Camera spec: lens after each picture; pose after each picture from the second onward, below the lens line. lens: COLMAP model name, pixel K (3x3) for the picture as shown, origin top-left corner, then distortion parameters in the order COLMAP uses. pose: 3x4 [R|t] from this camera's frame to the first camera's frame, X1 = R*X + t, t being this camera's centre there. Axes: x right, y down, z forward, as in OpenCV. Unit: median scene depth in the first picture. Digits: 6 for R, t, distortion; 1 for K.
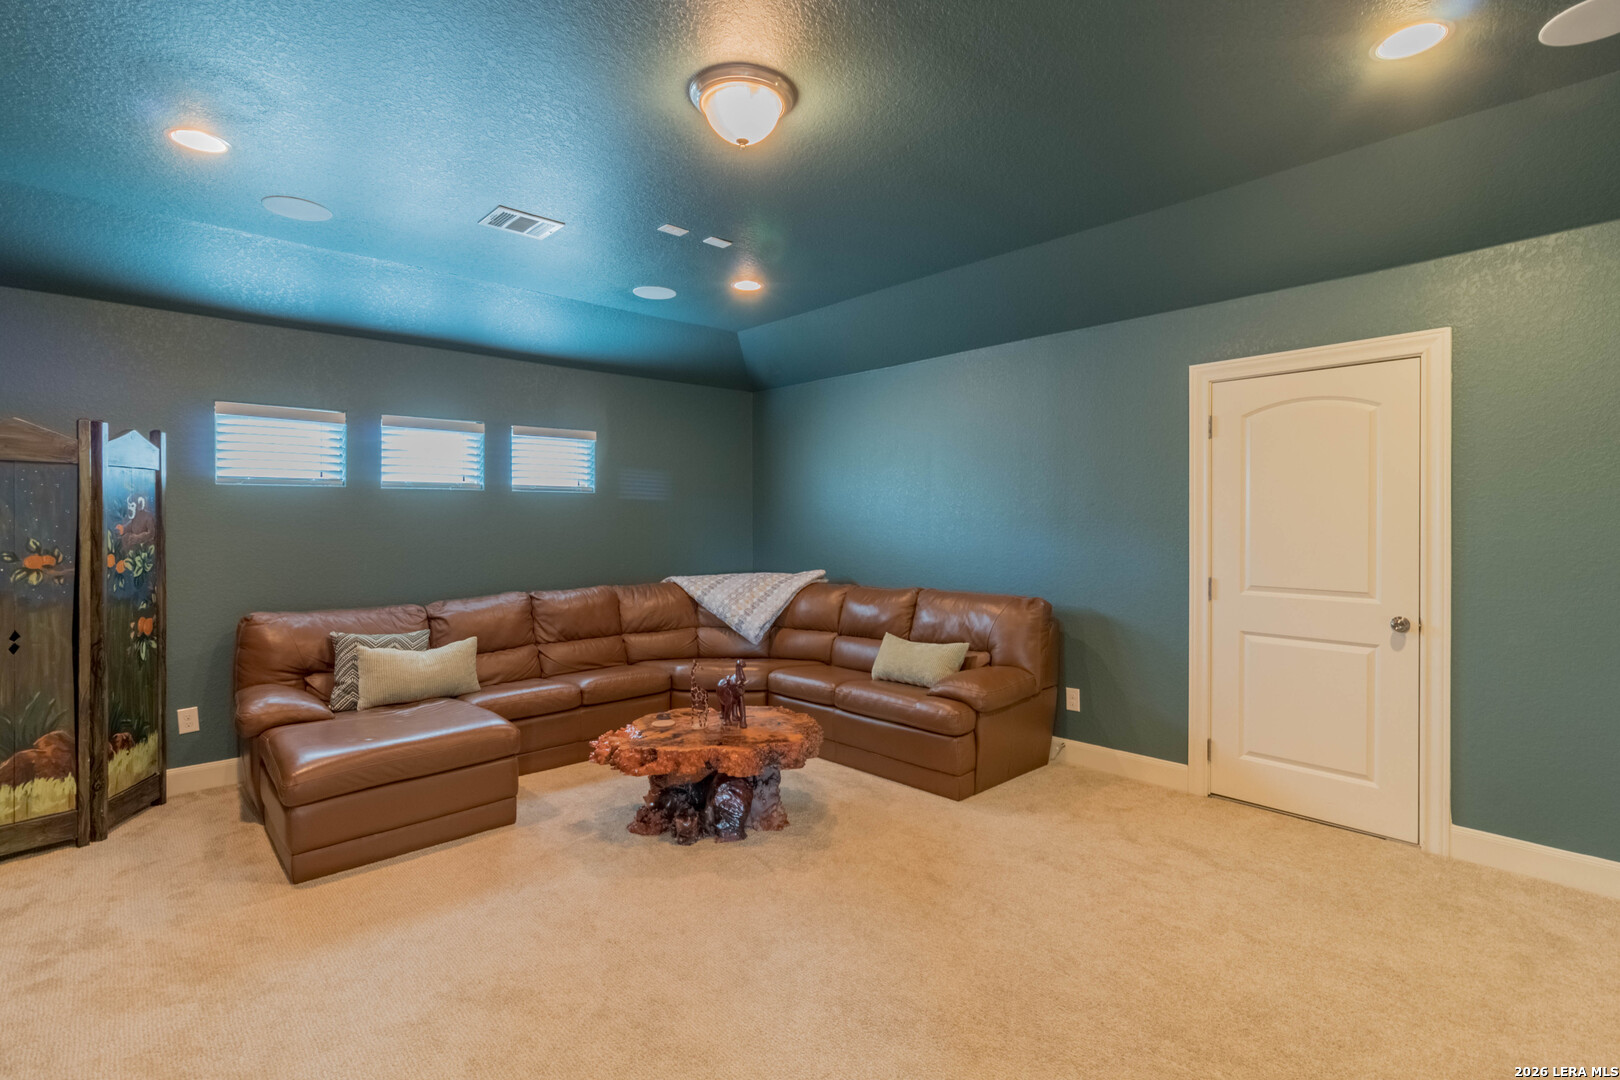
lens RADIAL K [[760.6, 0, 809.6], [0, 760.6, 525.9], [0, 0, 1]] dist [0.005717, -0.000073]
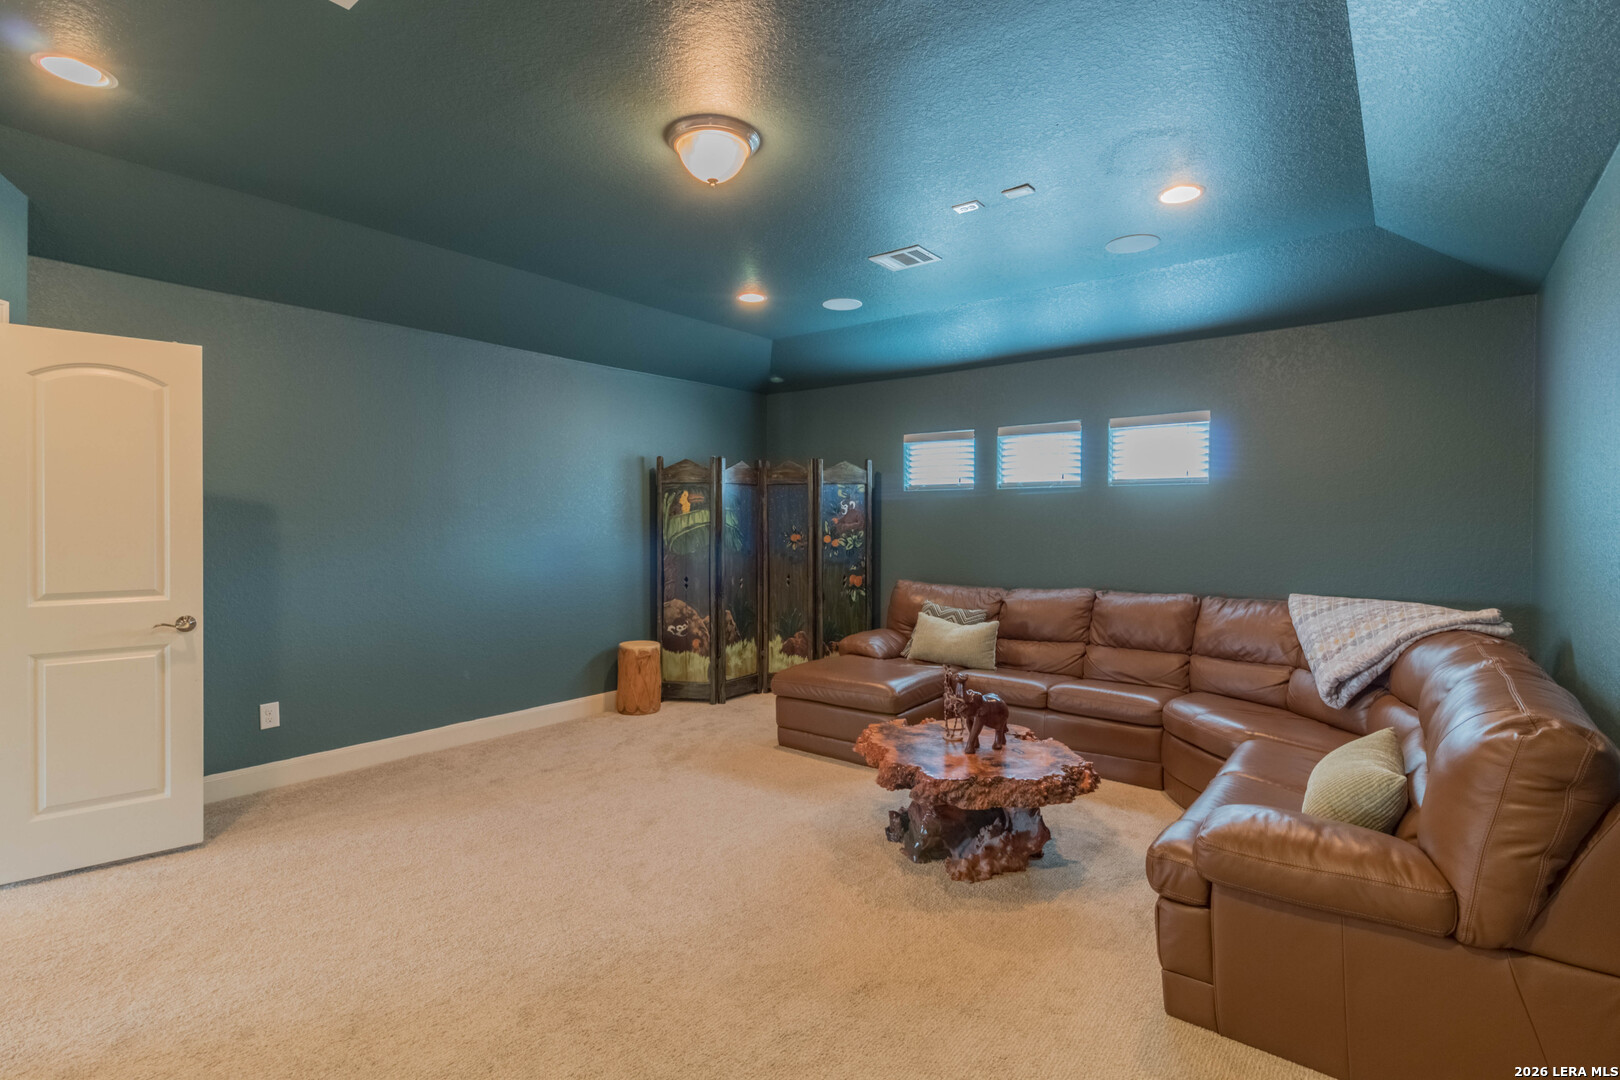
lens RADIAL K [[760.6, 0, 809.6], [0, 760.6, 525.9], [0, 0, 1]] dist [0.005717, -0.000073]
pose [[0.159154, 0.014439, -0.987148, 0.717953], [-0.009769, 0.999867, 0.013050, -0.005424], [0.987205, 0.007567, 0.159274, 0.652420]]
